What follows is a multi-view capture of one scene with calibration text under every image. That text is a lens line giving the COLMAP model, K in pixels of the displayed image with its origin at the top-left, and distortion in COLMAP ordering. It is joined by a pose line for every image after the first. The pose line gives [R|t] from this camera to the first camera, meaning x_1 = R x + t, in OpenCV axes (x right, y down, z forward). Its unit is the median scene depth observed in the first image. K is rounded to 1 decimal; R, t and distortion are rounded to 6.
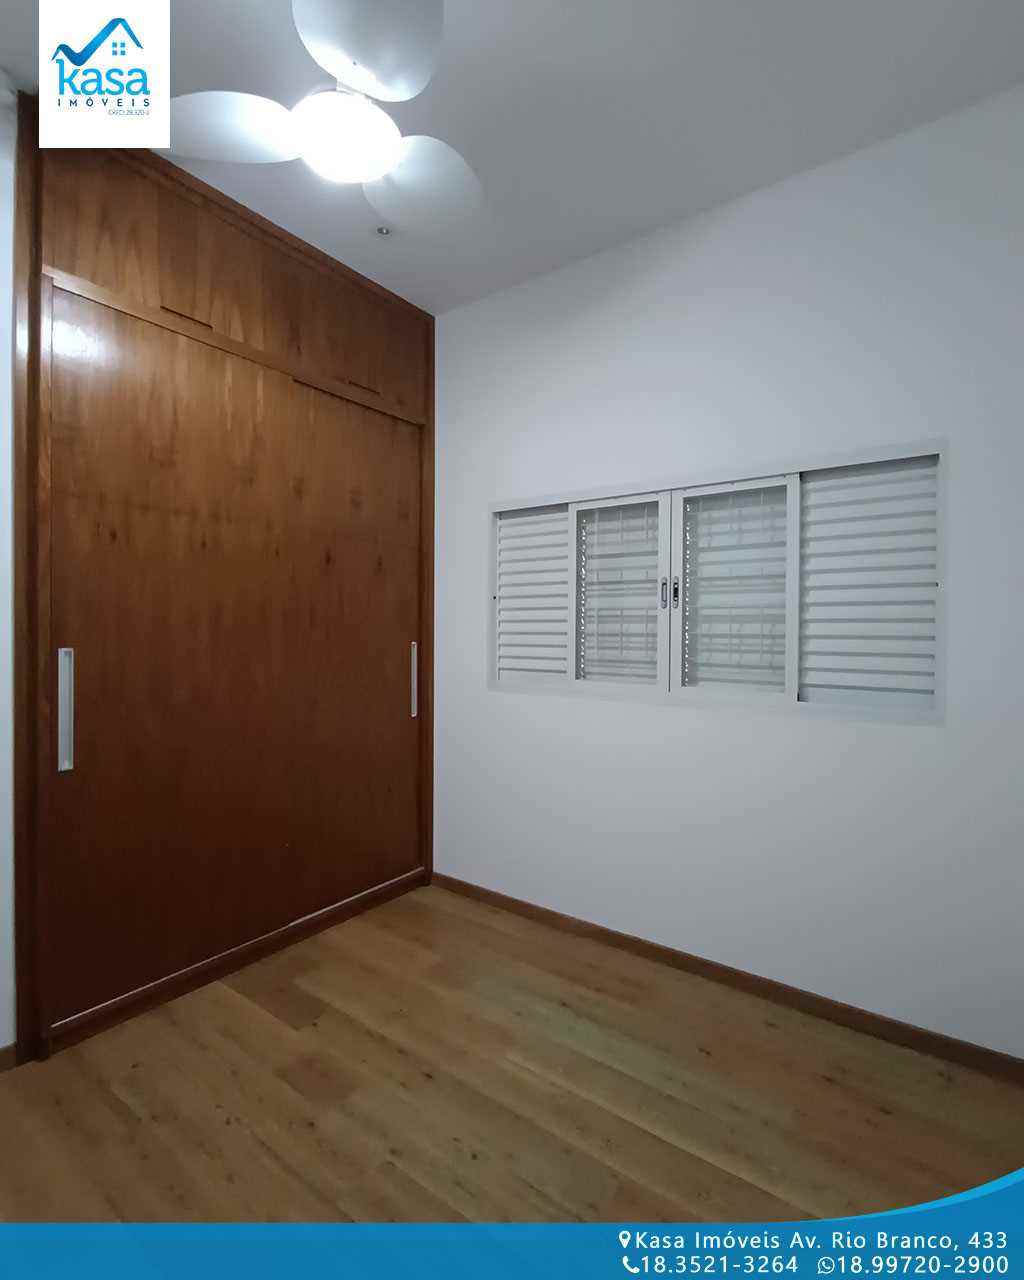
lens RADIAL K [[635.4, 0, 518.1], [0, 635.4, 631.9], [0, 0, 1]] dist [-0.004096, 0.001158]
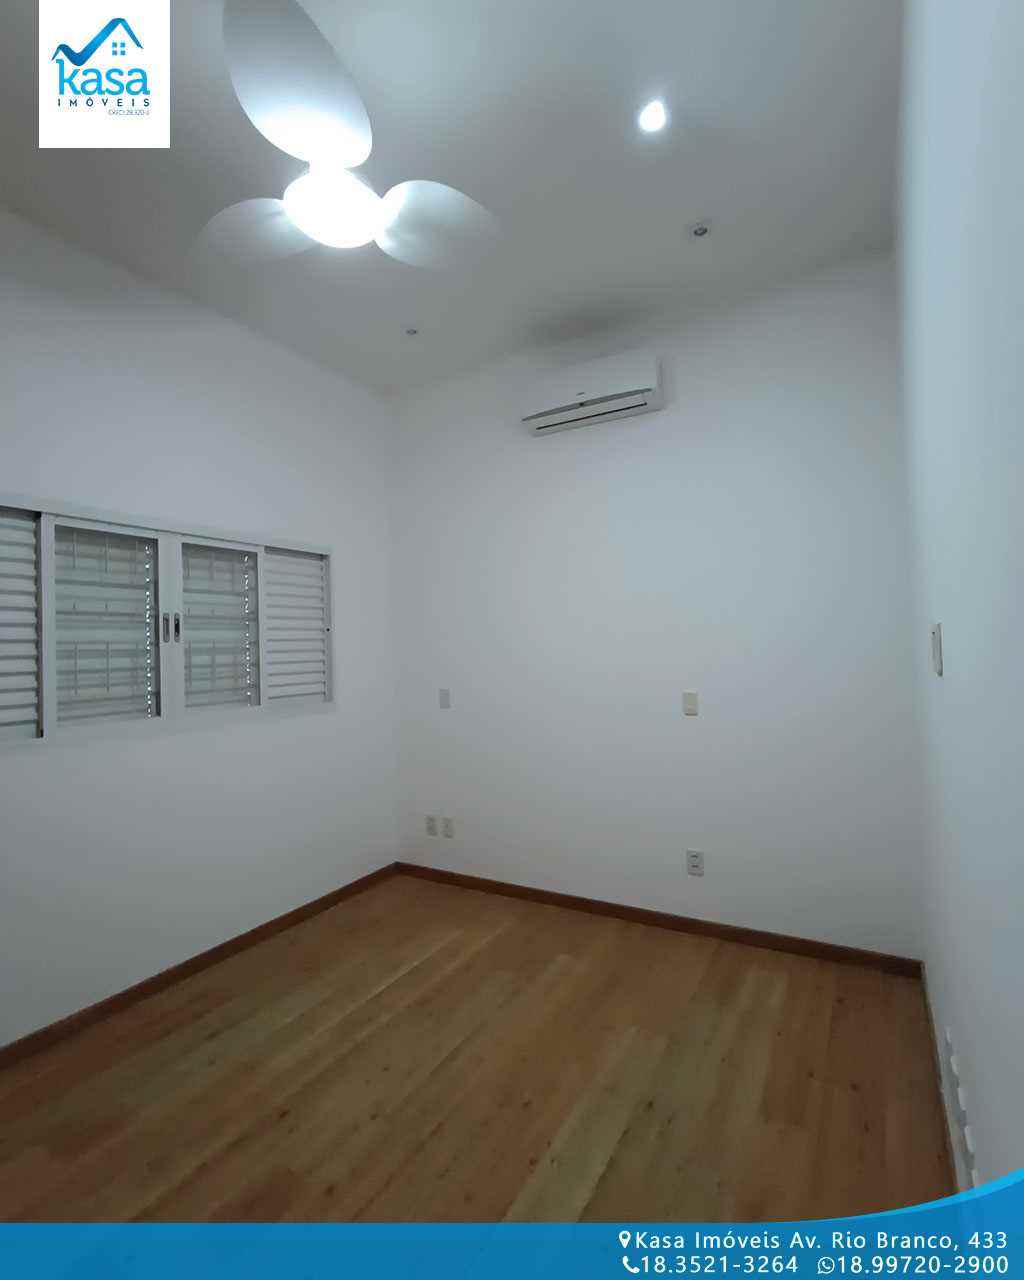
lens RADIAL K [[635.4, 0, 517.6], [0, 635.4, 640.1], [0, 0, 1]] dist [-0.004096, 0.001158]
pose [[-0.120990, 0.013927, 0.992556, -0.921366], [0.041022, 0.999118, -0.009019, -0.007767], [-0.991806, 0.039625, -0.121454, 0.574294]]
